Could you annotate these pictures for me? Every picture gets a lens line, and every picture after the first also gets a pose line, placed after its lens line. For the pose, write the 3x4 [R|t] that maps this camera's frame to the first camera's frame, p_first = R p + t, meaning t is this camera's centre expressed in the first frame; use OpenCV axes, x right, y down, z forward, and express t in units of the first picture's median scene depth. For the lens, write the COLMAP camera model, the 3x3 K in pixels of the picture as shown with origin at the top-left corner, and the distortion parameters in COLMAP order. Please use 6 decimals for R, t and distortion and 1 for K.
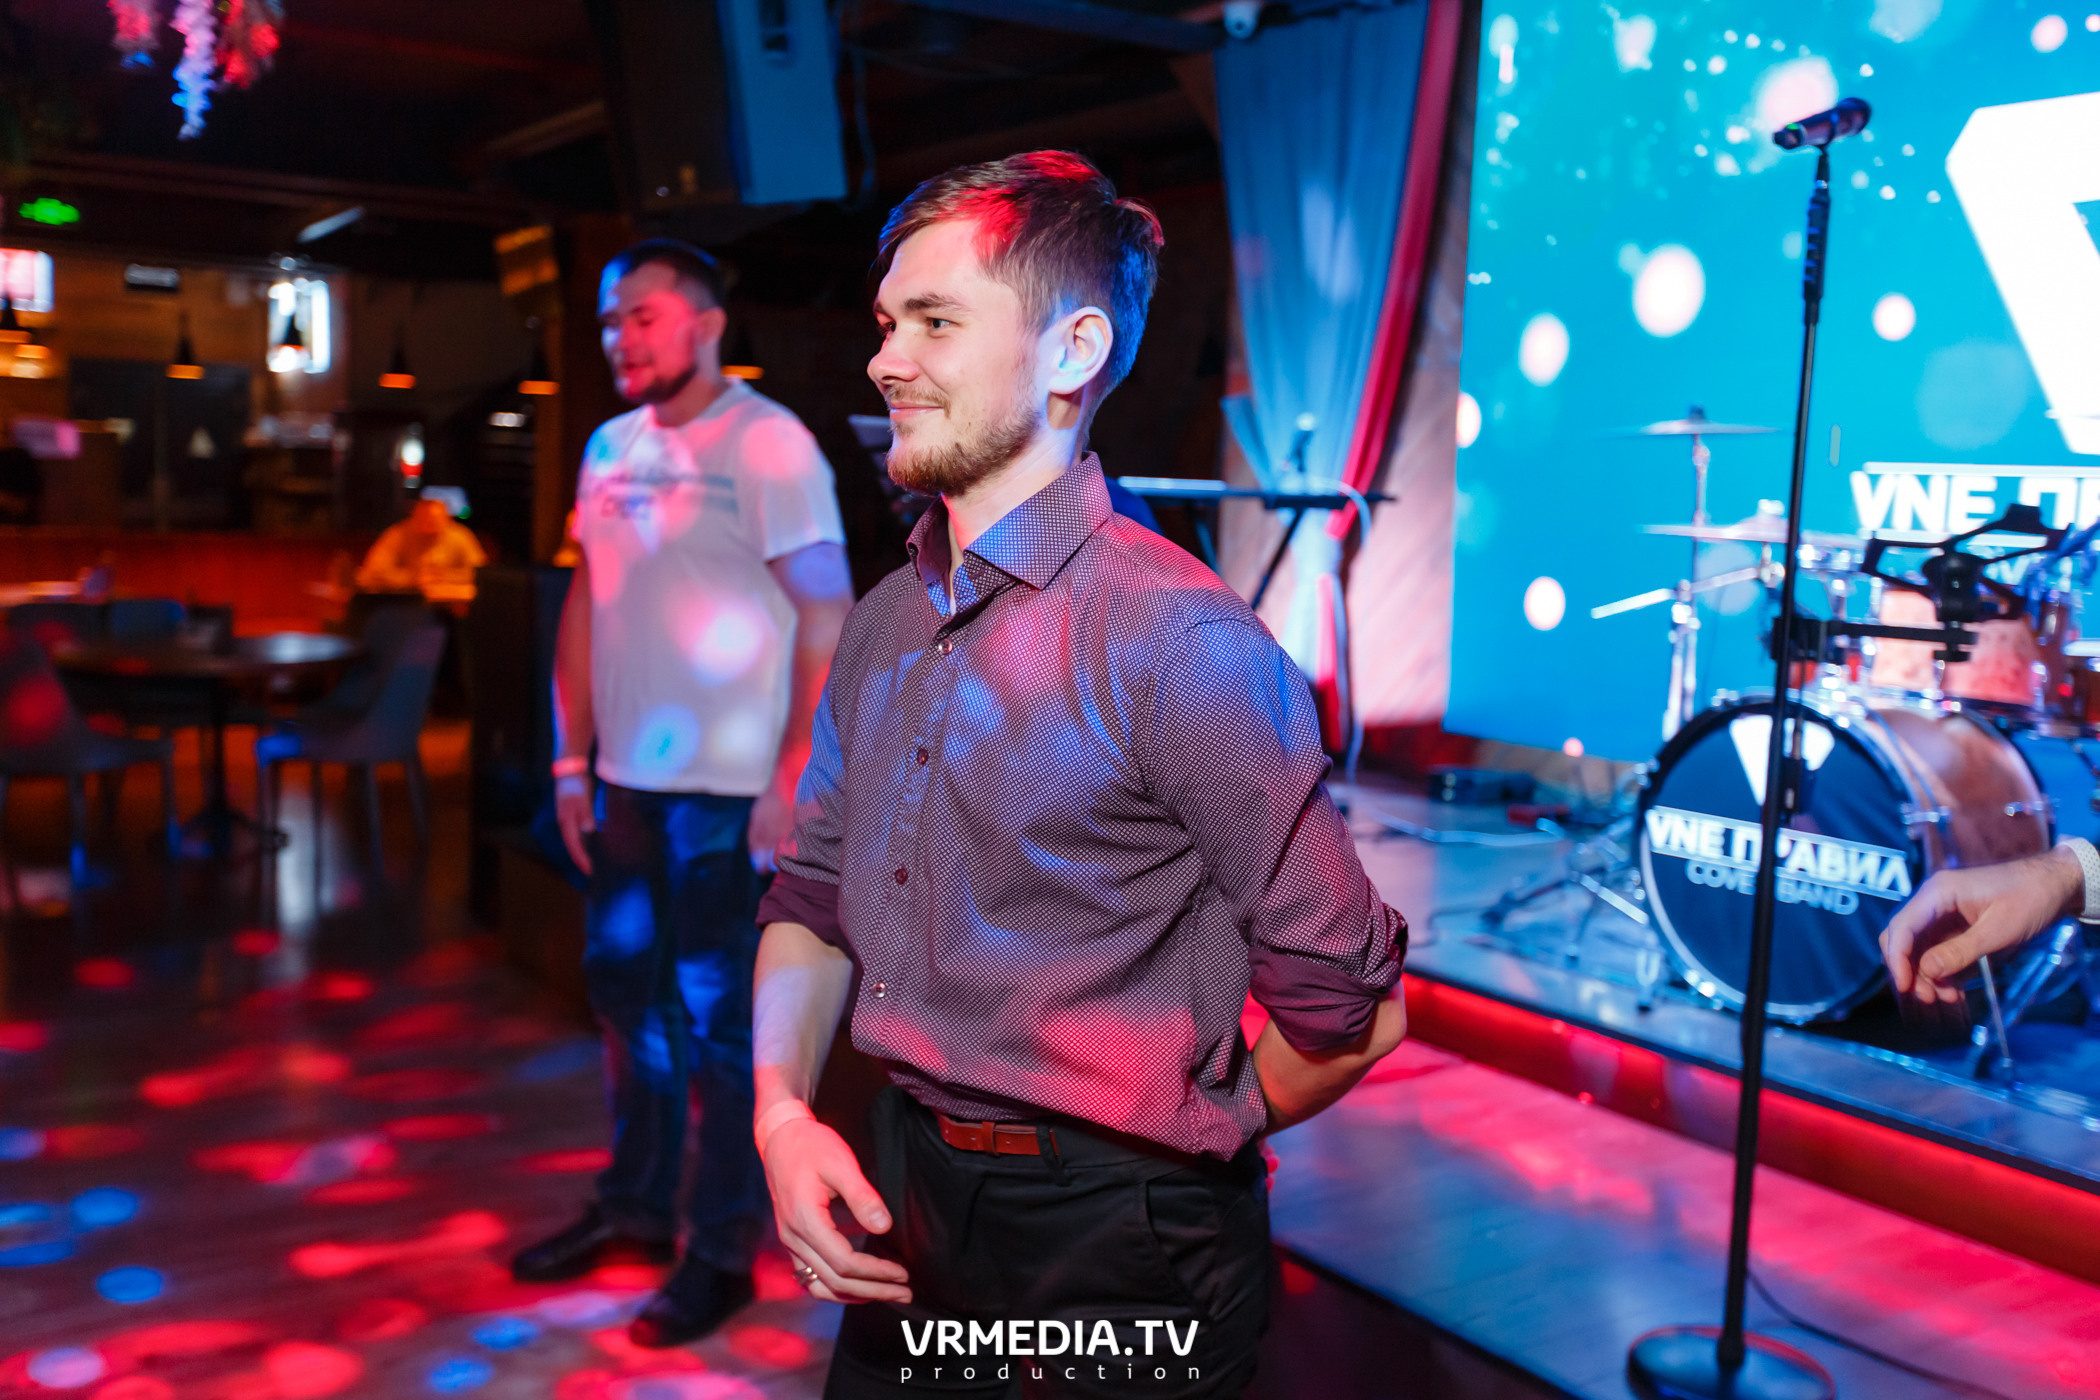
lens RADIAL K [[1952.0, 0, 1050.0], [0, 1952.0, 700.0], [0, 0, 1]] dist [-0.001416, -0.012079]
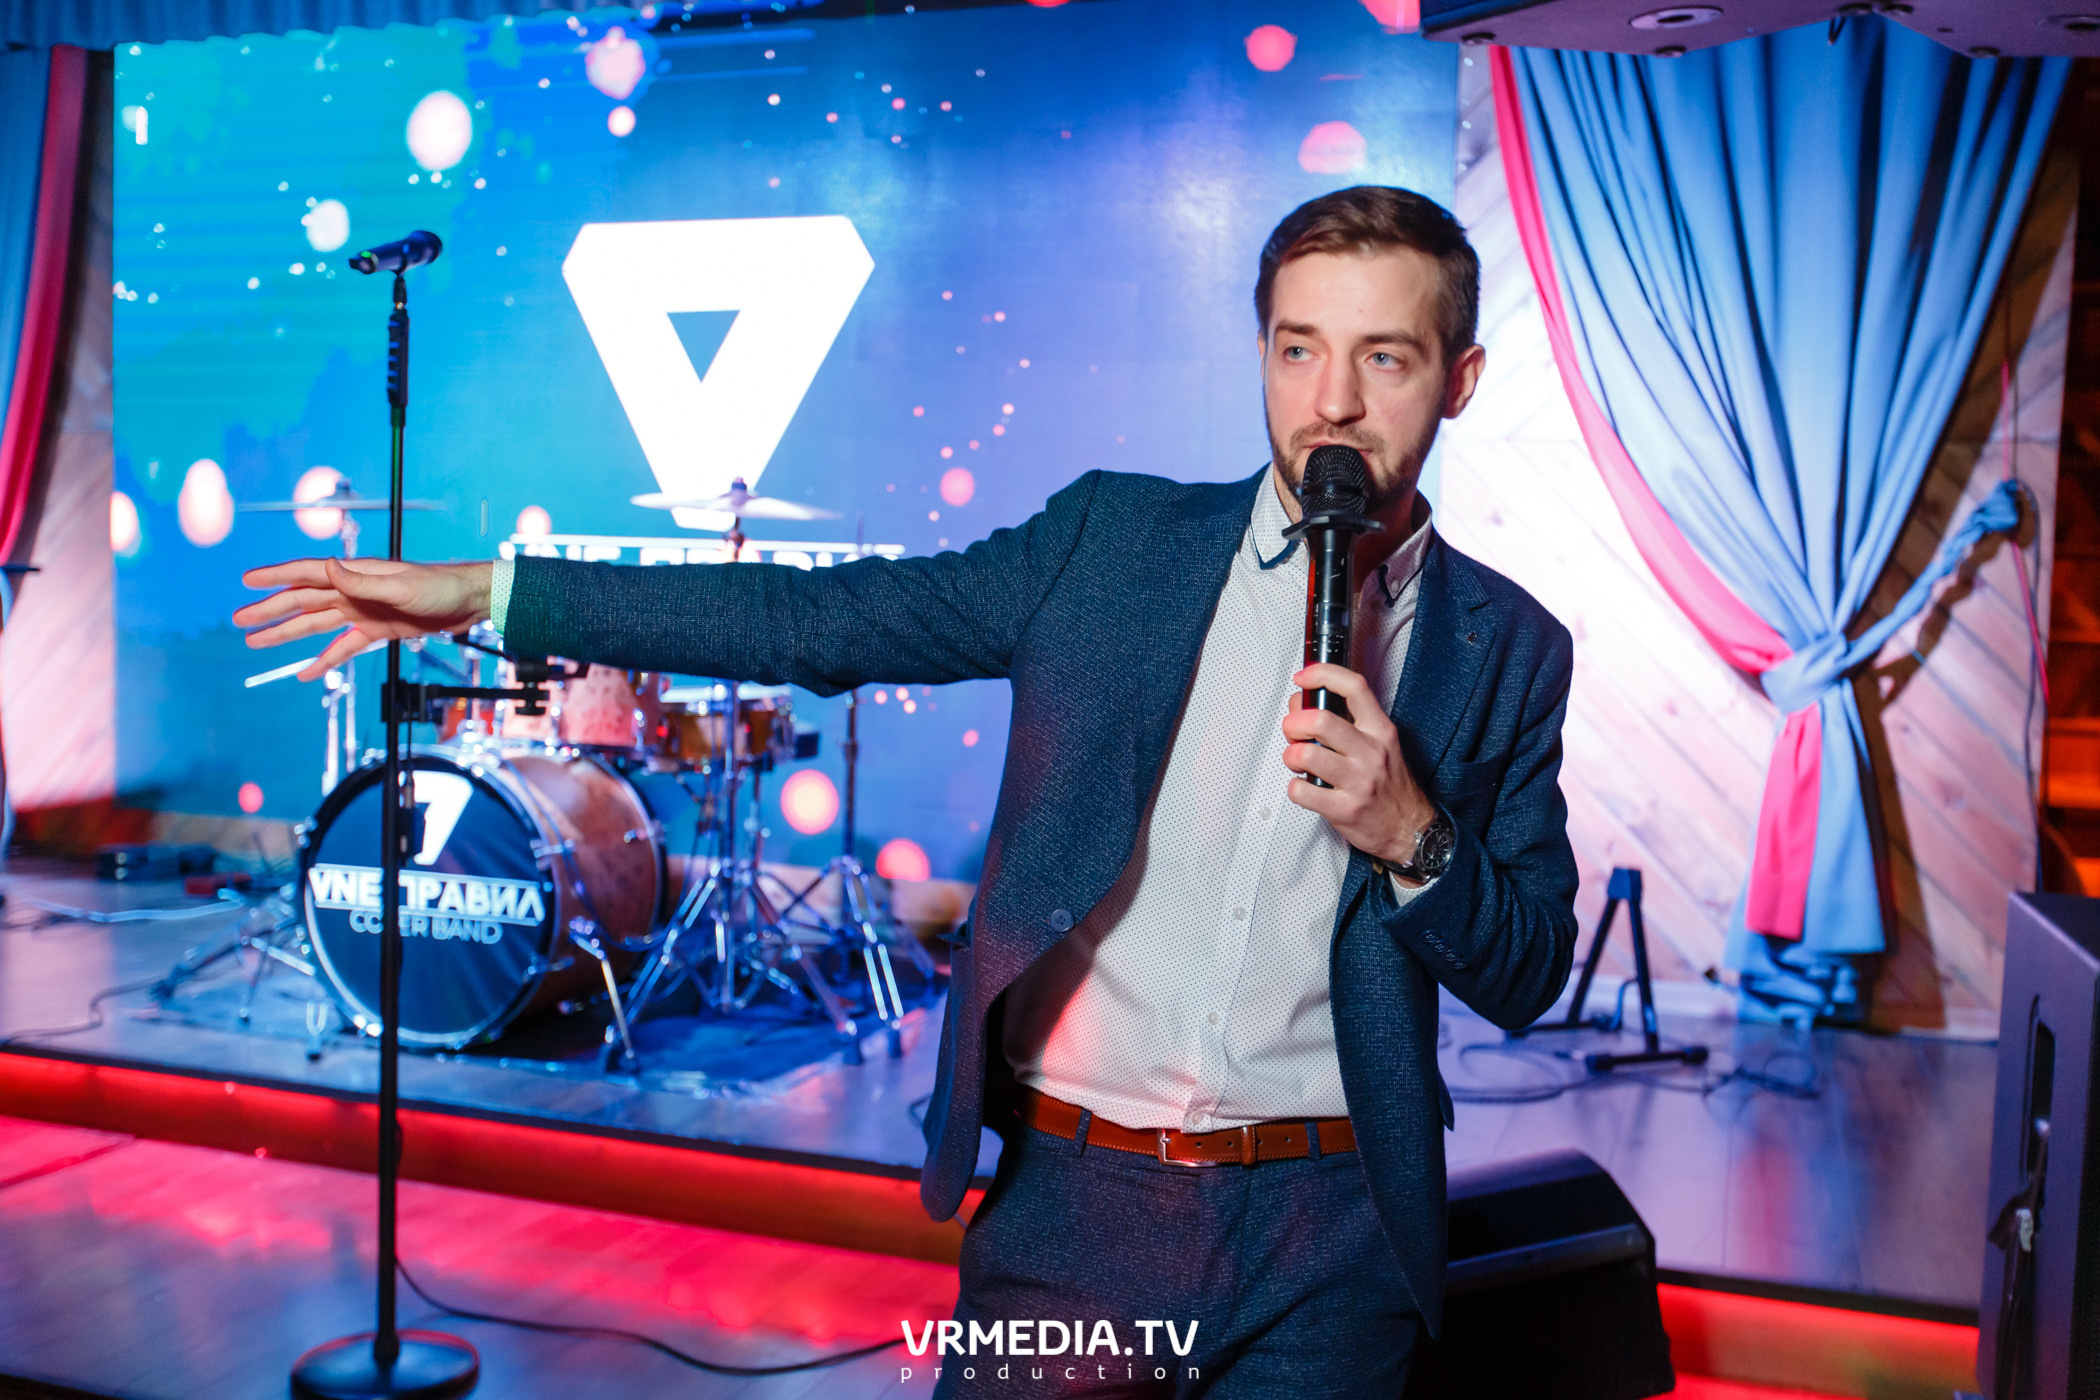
lens RADIAL K [[1952.0, 0, 1050.0], [0, 1952.0, 700.0], [0, 0, 1]] dist [-0.001416, -0.012079]
pose [[0.803185, -0.046001, 0.593951, 0.008115], [0.063442, 0.997949, -0.008502, 0.000497], [-0.592342, 0.044510, 0.804456, -0.090073]]
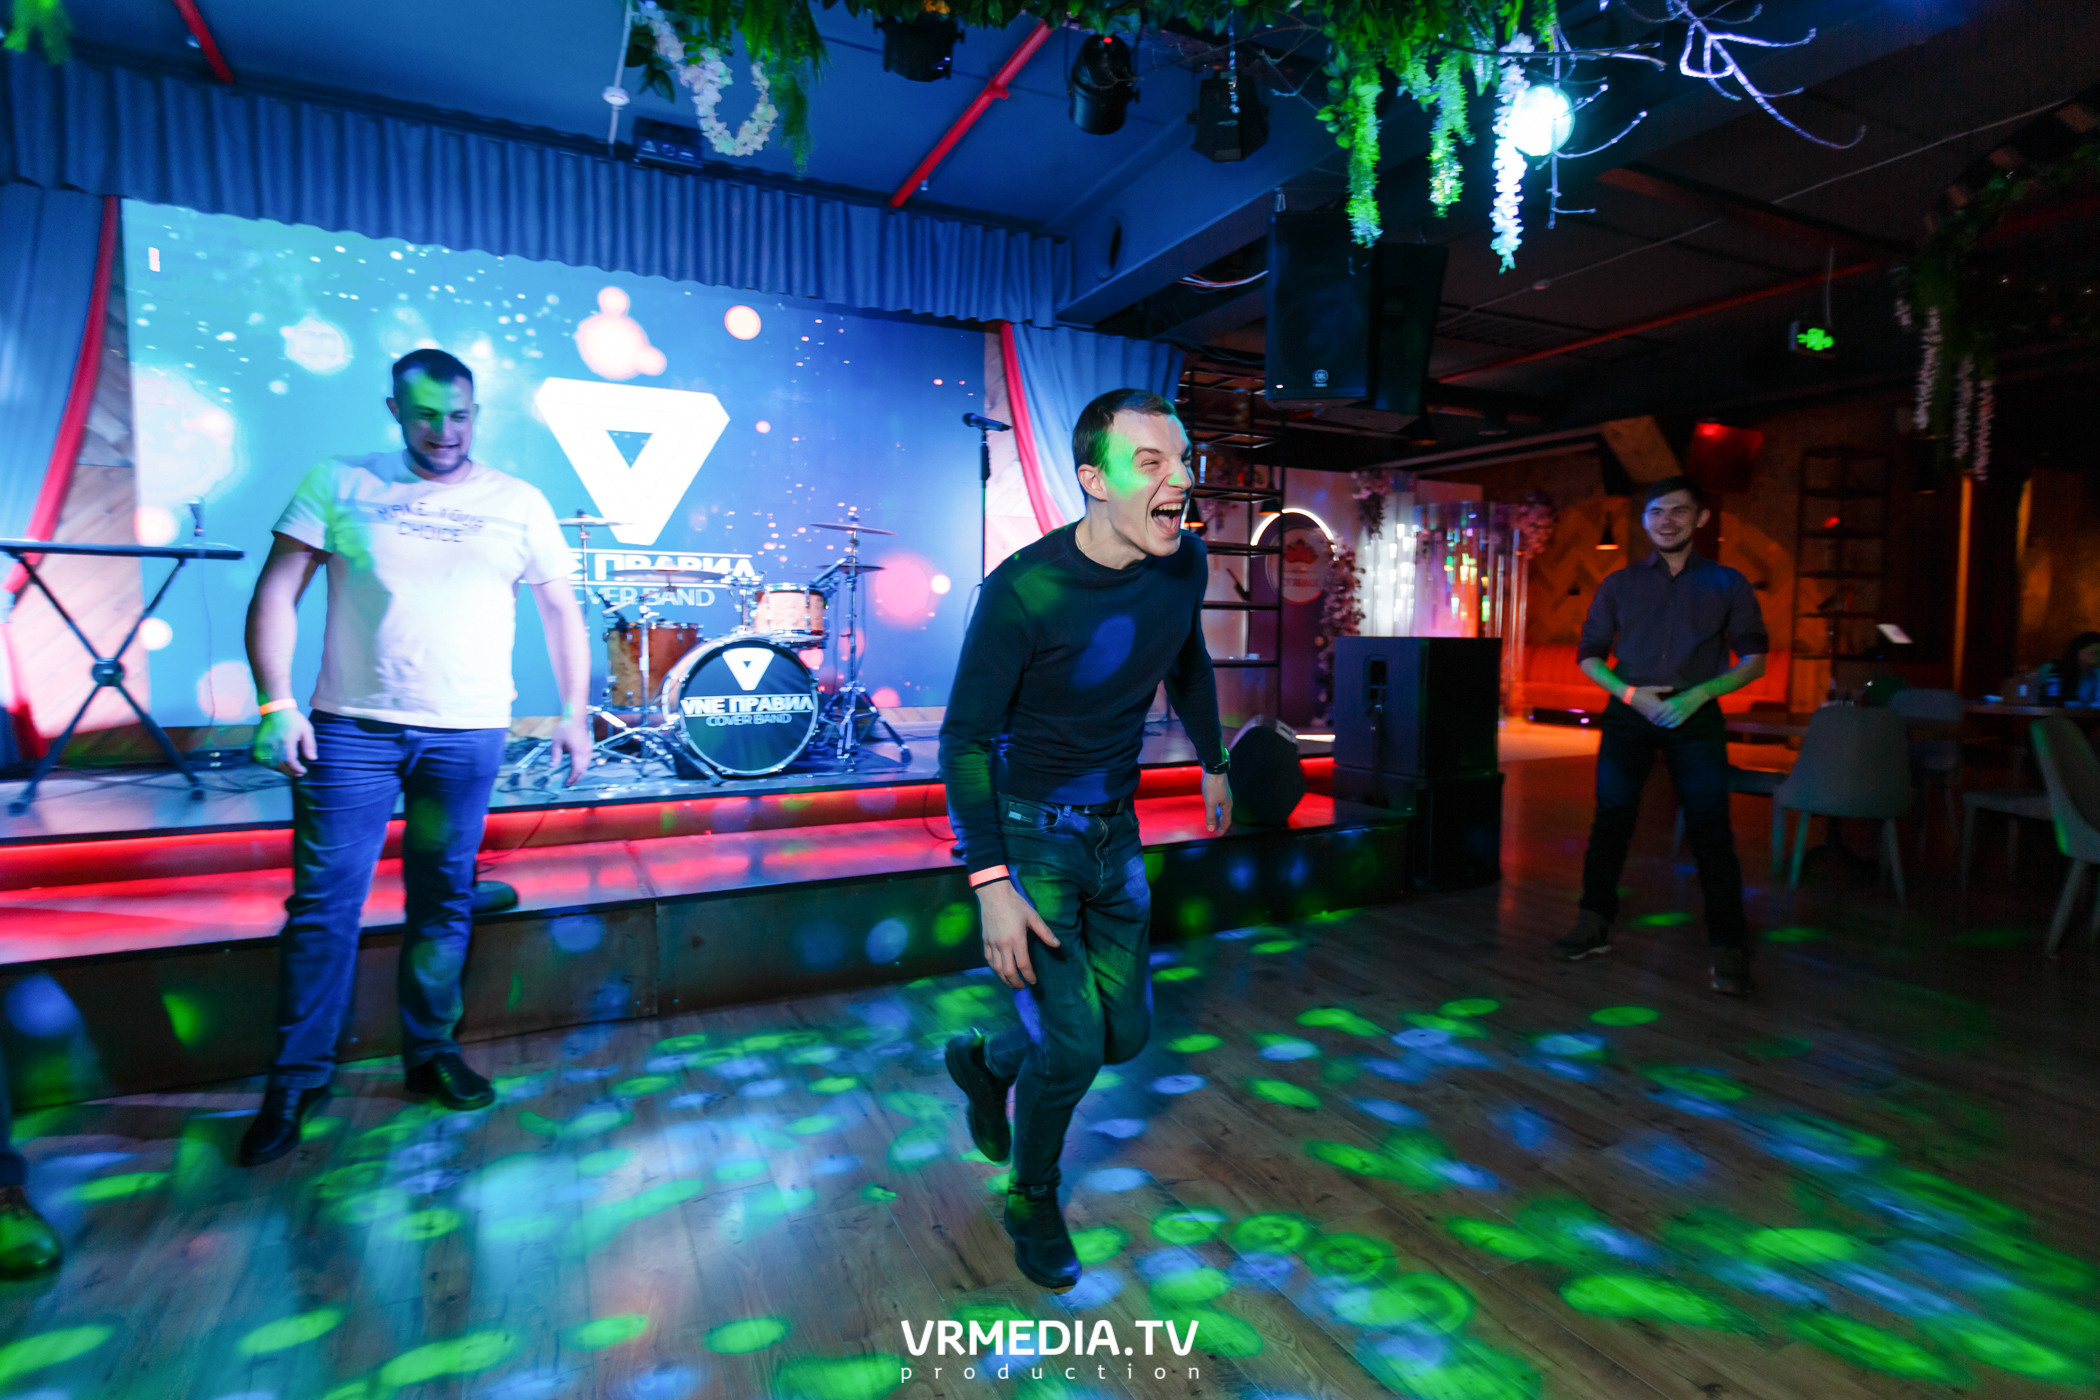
lens RADIAL K [[1070.1, 0, 1050.0], [0, 1070.1, 700.0], [0, 0, 1]] dist [0.000656, -0.015712]
pose [[0.127117, -0.094271, 0.987398, -0.858000], [0.102478, 0.991394, 0.081460, 0.004622], [-0.986580, 0.090832, 0.135684, 0.481415]]
